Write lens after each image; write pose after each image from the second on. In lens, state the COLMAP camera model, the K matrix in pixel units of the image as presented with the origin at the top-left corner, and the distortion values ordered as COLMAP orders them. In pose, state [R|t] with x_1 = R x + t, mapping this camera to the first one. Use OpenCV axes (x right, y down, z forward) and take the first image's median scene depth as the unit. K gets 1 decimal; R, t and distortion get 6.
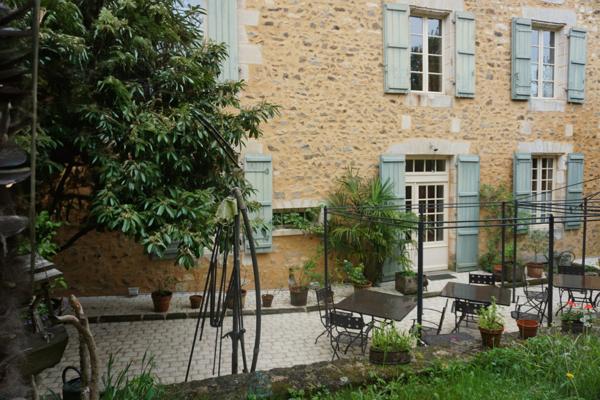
lens RADIAL K [[439.3, 0, 297.9], [0, 439.3, 187.7], [0, 0, 1]] dist [-0.005774, 0.004526]
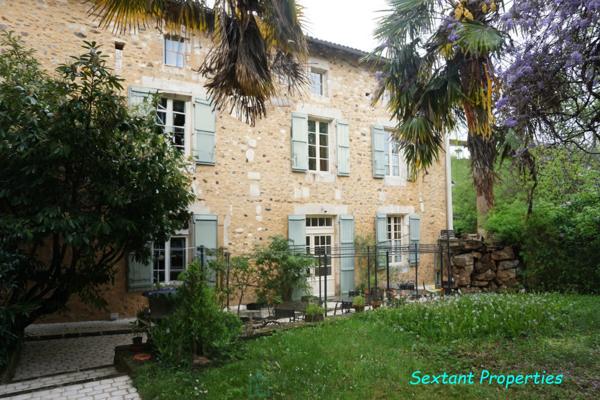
lens RADIAL K [[439.3, 0, 297.9], [0, 439.3, 187.7], [0, 0, 1]] dist [-0.005774, 0.004526]
pose [[0.966257, 0.022314, 0.256611, -0.145858], [0.009389, 0.992528, -0.121659, 0.012306], [-0.257409, 0.119963, 0.958827, -0.371315]]
